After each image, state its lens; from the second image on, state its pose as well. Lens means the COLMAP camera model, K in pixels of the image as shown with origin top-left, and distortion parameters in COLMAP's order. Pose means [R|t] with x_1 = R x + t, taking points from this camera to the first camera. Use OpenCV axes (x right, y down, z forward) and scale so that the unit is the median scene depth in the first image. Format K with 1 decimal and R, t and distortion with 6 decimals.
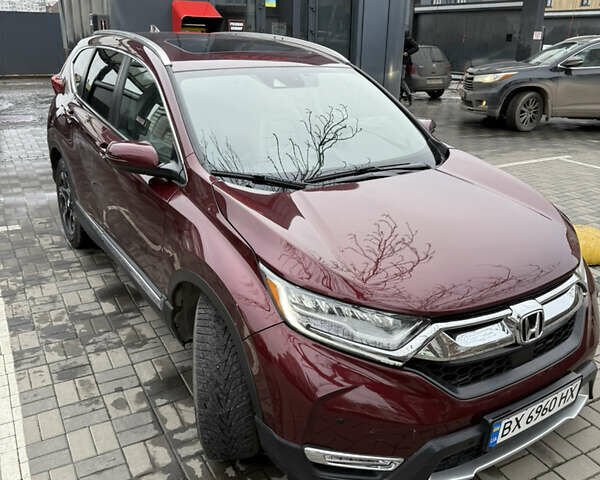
lens RADIAL K [[542.3, 0, 283.9], [0, 542.3, 238.8], [0, 0, 1]] dist [0.142064, -0.260698]
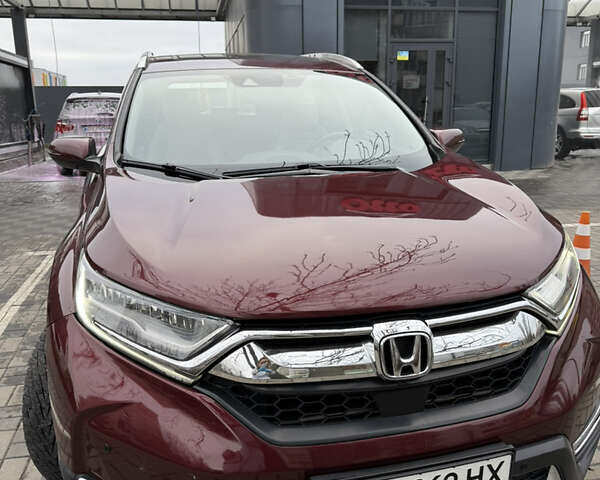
lens RADIAL K [[542.3, 0, 283.9], [0, 542.3, 238.8], [0, 0, 1]] dist [0.142064, -0.260698]
pose [[0.952254, 0.045936, -0.301830, 0.507119], [-0.081570, 0.990957, -0.106534, 0.100444], [0.294207, 0.126068, 0.947391, 0.292802]]
